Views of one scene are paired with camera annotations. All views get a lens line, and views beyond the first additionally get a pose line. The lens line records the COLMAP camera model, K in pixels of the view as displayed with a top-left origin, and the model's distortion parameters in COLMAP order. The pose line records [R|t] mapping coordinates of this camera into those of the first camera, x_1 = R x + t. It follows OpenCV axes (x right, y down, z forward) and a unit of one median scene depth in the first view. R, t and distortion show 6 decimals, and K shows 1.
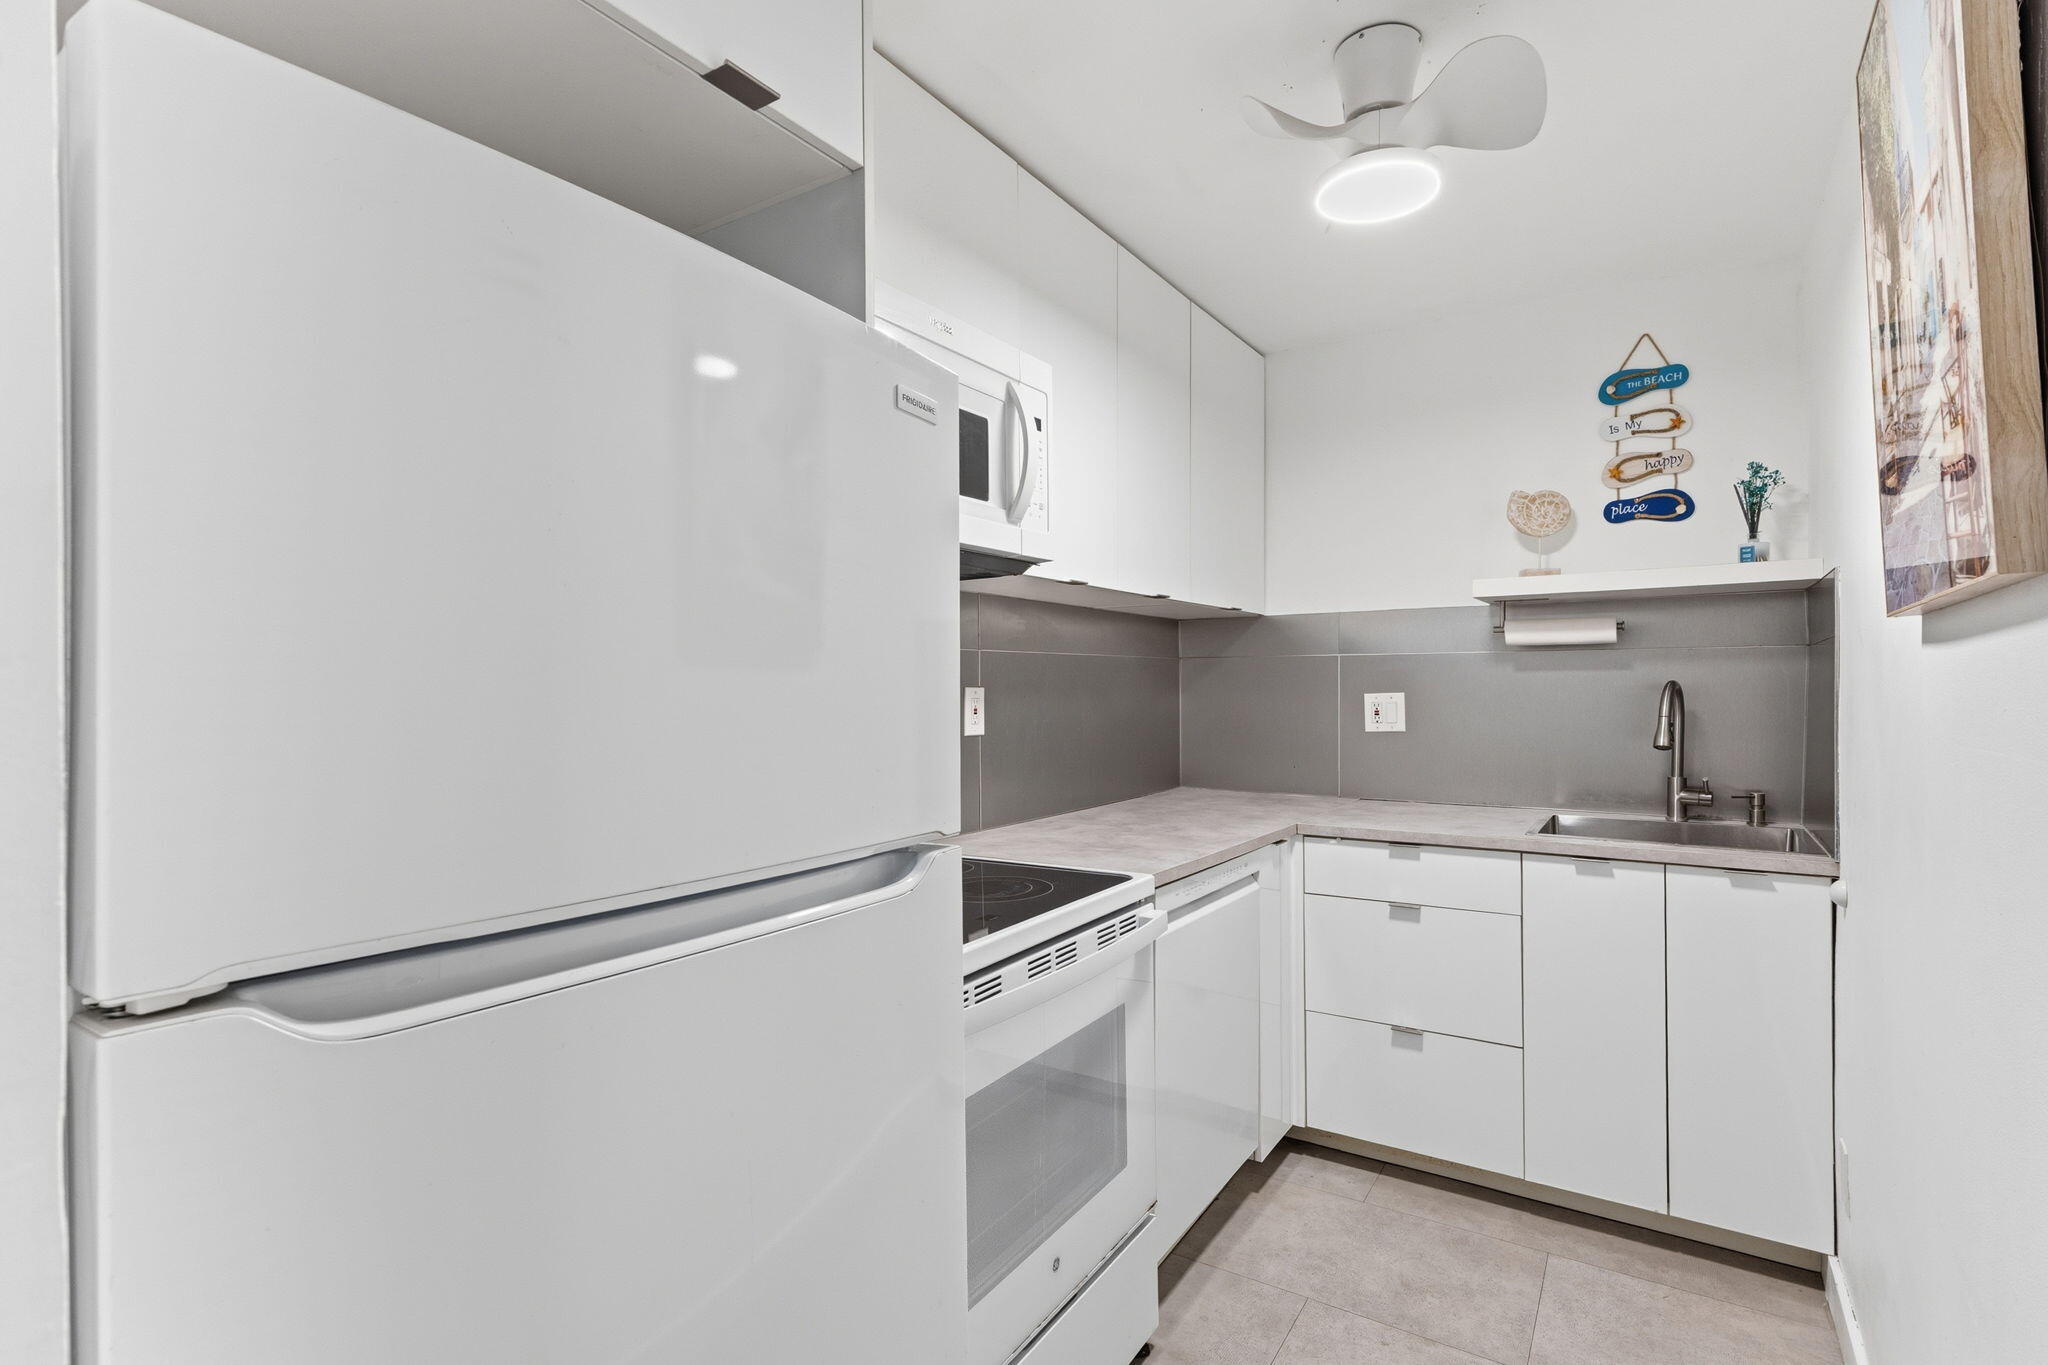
lens RADIAL K [[980.6, 0, 1022.7], [0, 980.6, 686.7], [0, 0, 1]] dist [-0.012129, 0.001027]
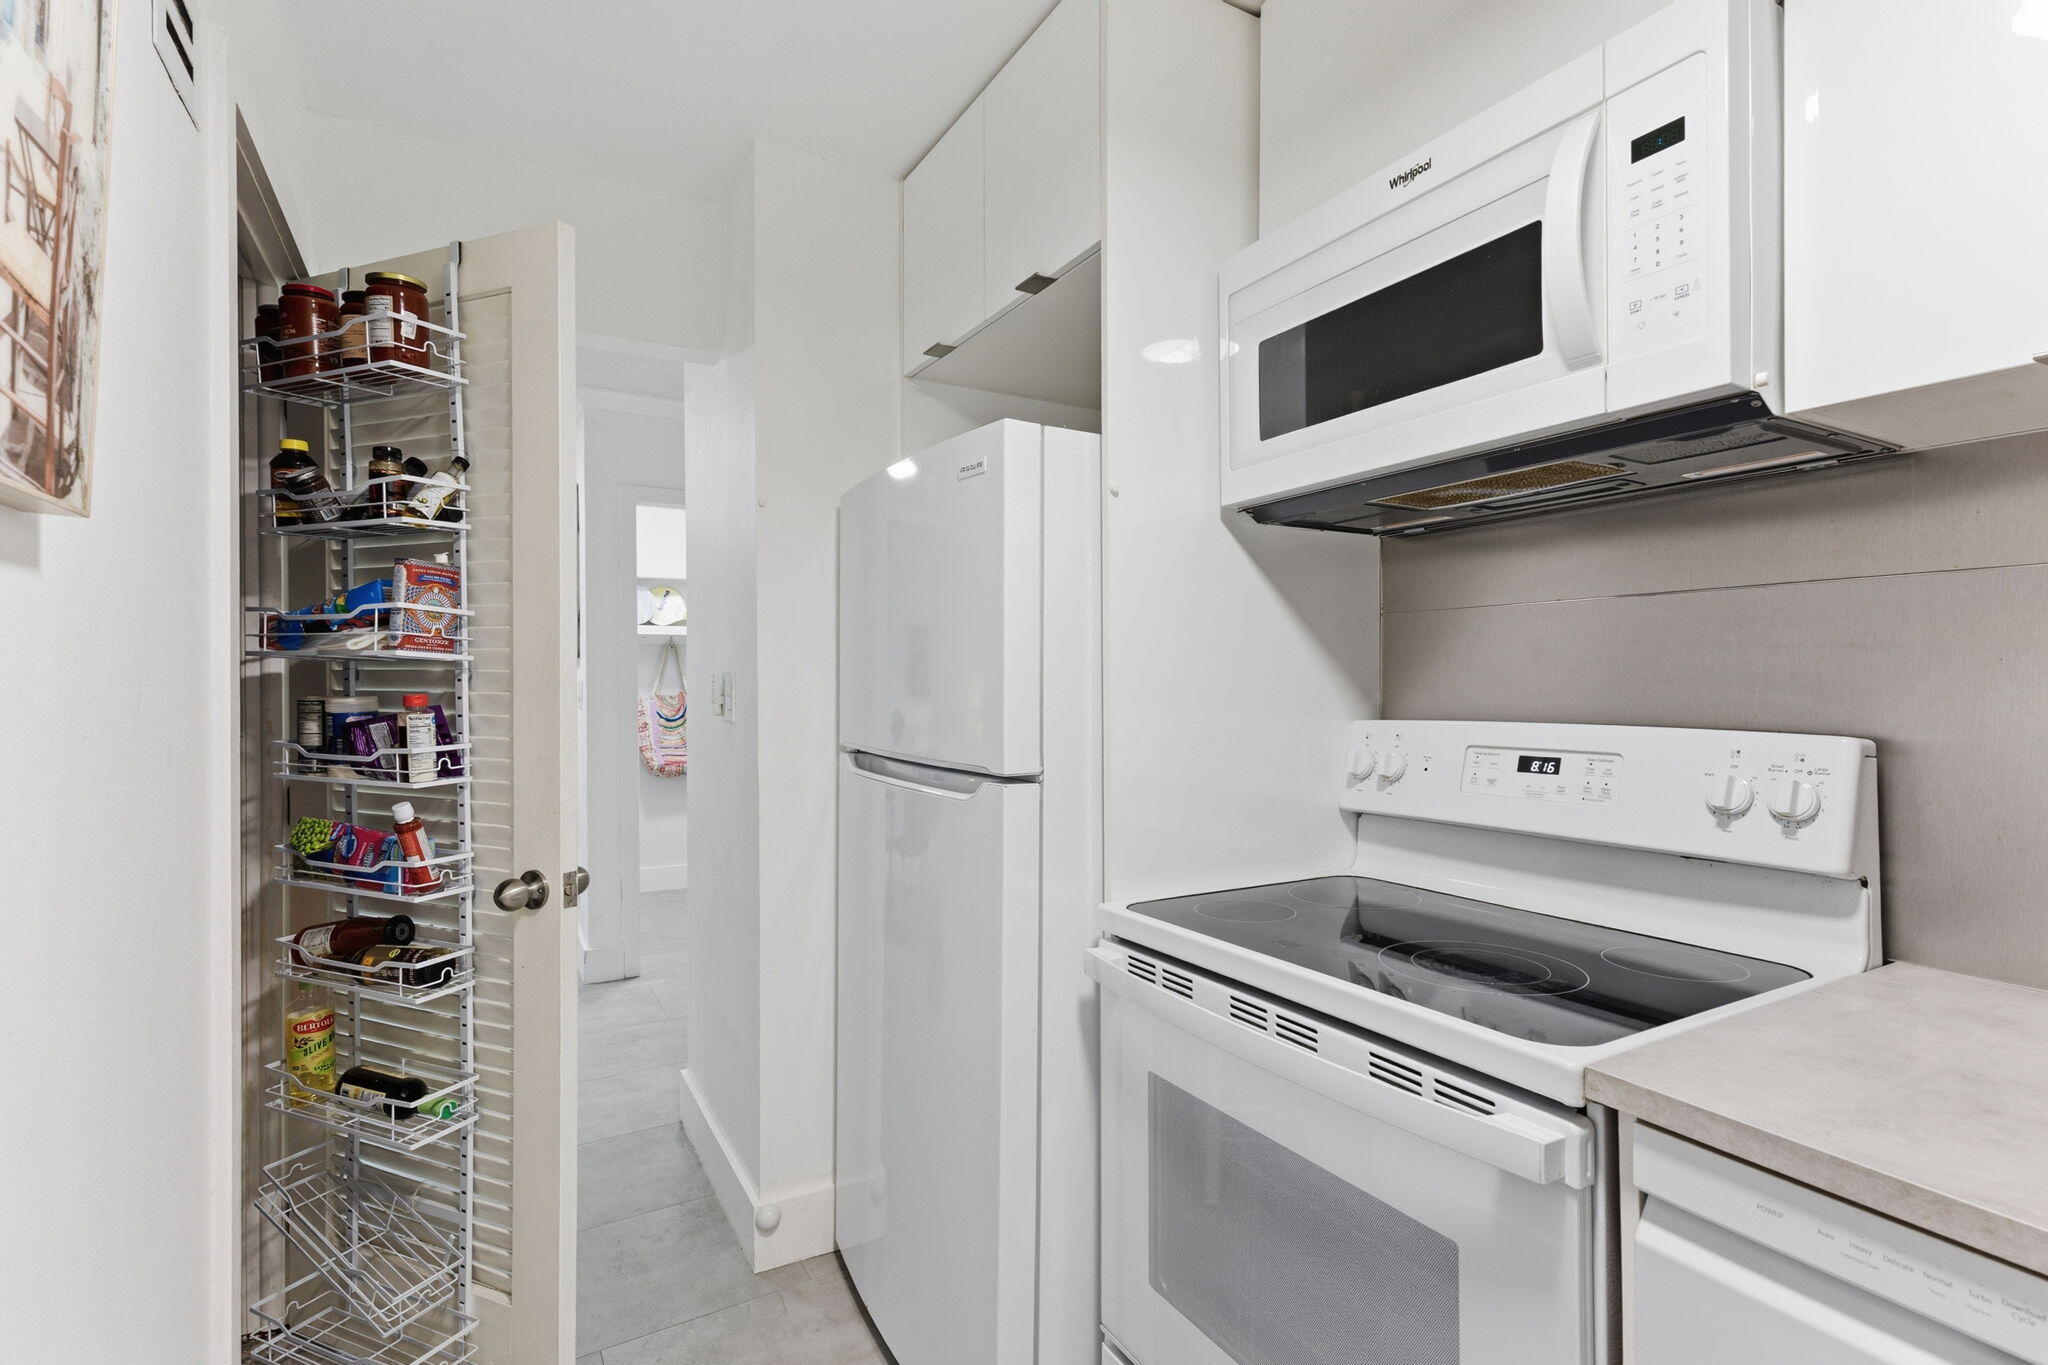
lens RADIAL K [[980.6, 0, 1036.7], [0, 980.6, 673.0], [0, 0, 1]] dist [-0.012129, 0.001027]
pose [[-0.452228, -0.000155, -0.891902, 0.507289], [0.004499, 0.999987, -0.002455, 0.008843], [0.891891, -0.005123, -0.452222, 0.771614]]
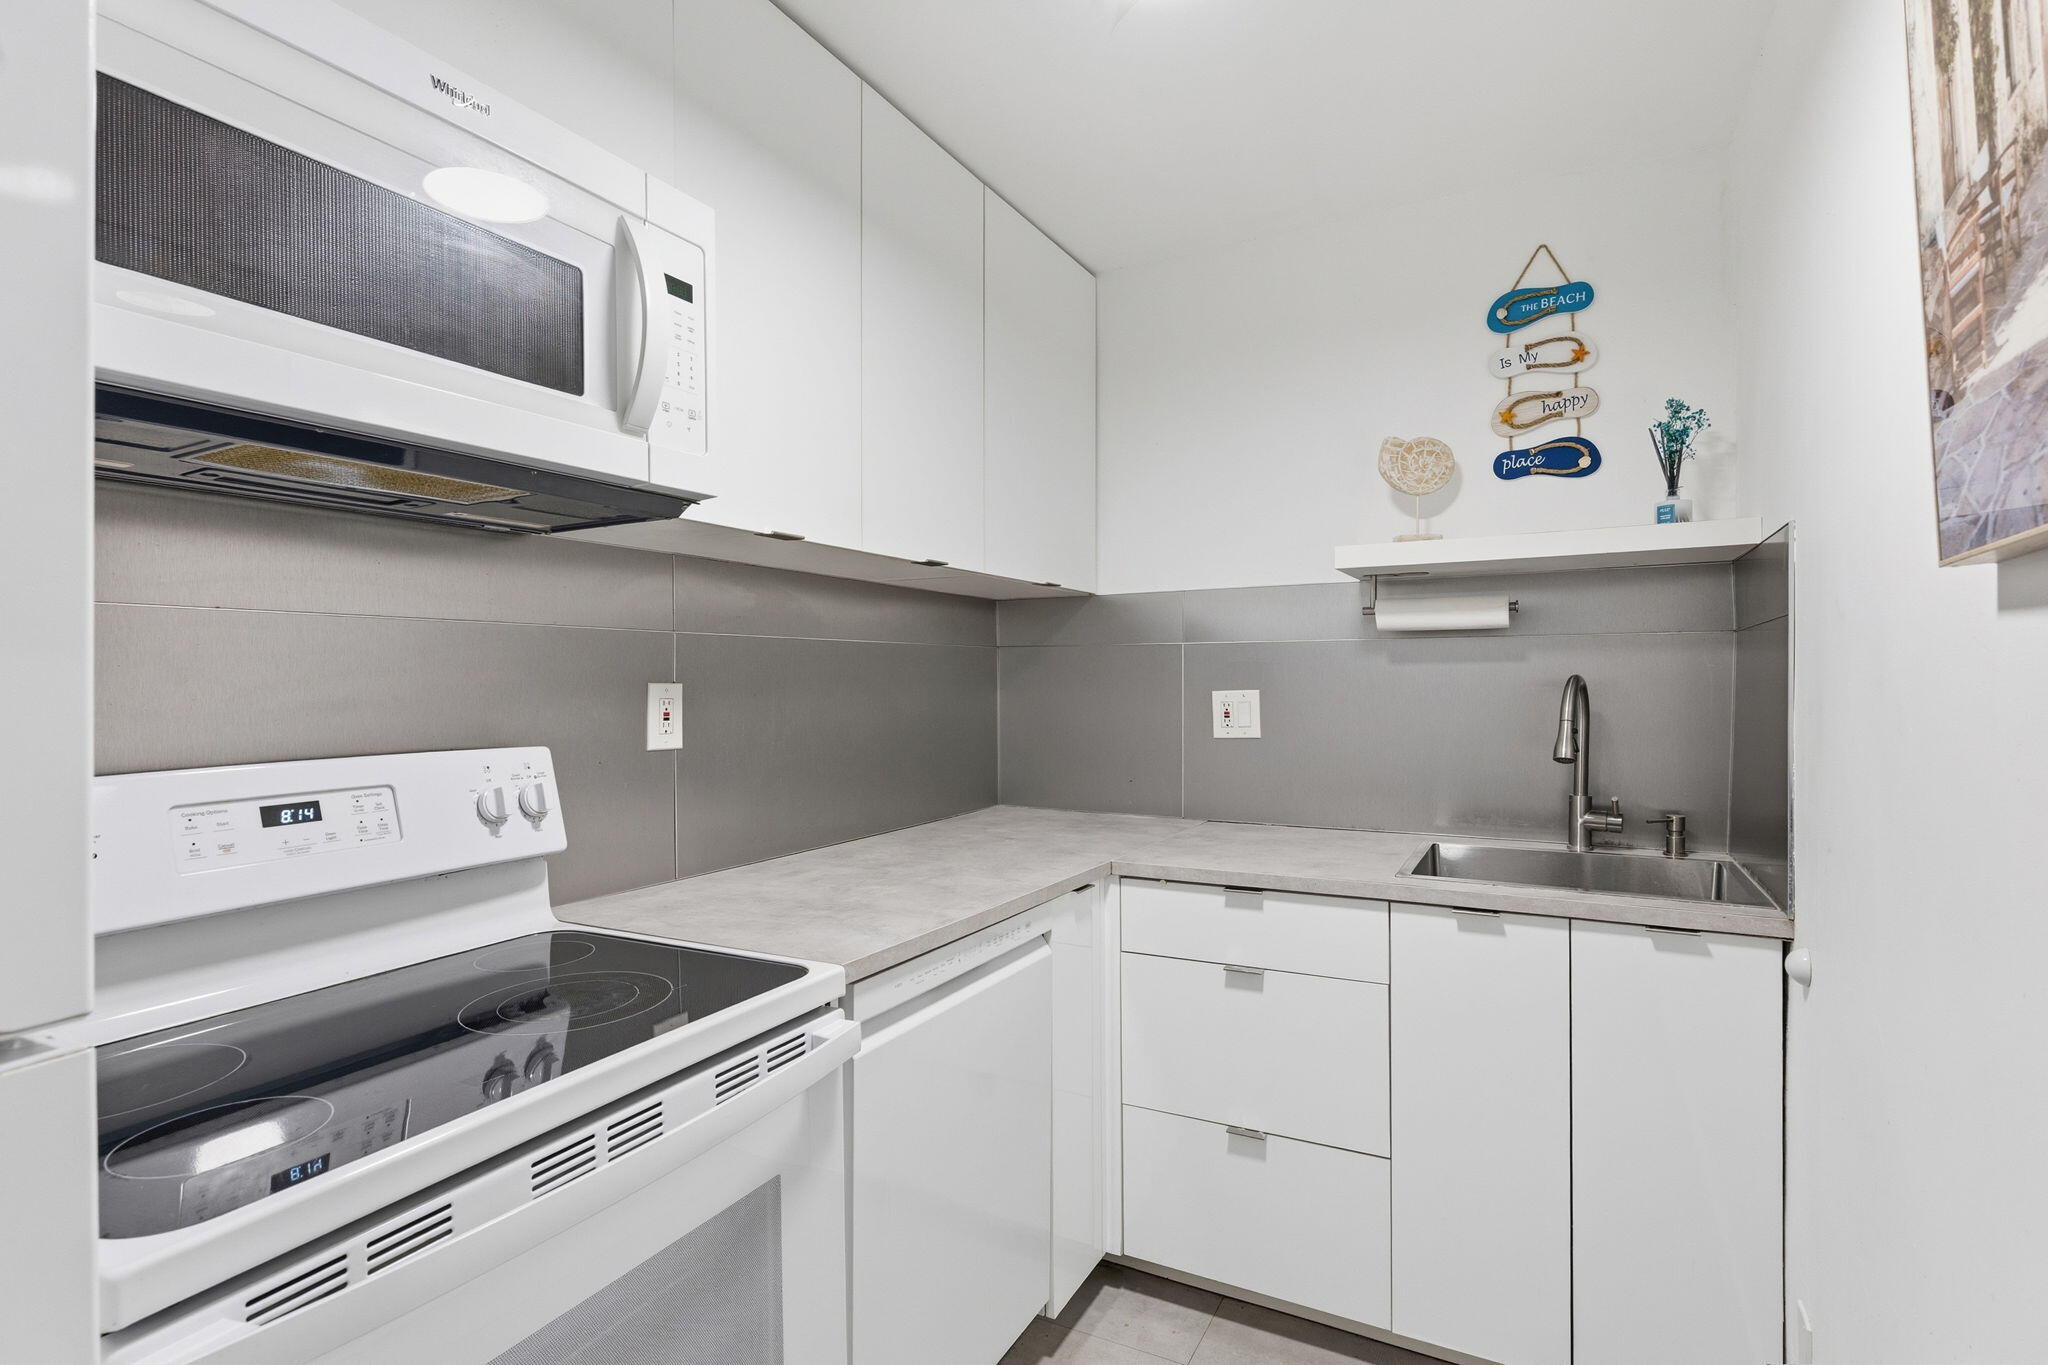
lens RADIAL K [[980.6, 0, 1034.8], [0, 980.6, 682.9], [0, 0, 1]] dist [-0.012129, 0.001027]
pose [[0.995497, -0.000358, 0.094789, 0.155186], [0.000248, 0.999999, 0.001179, -0.000694], [-0.094790, -0.001150, 0.995497, 0.254305]]
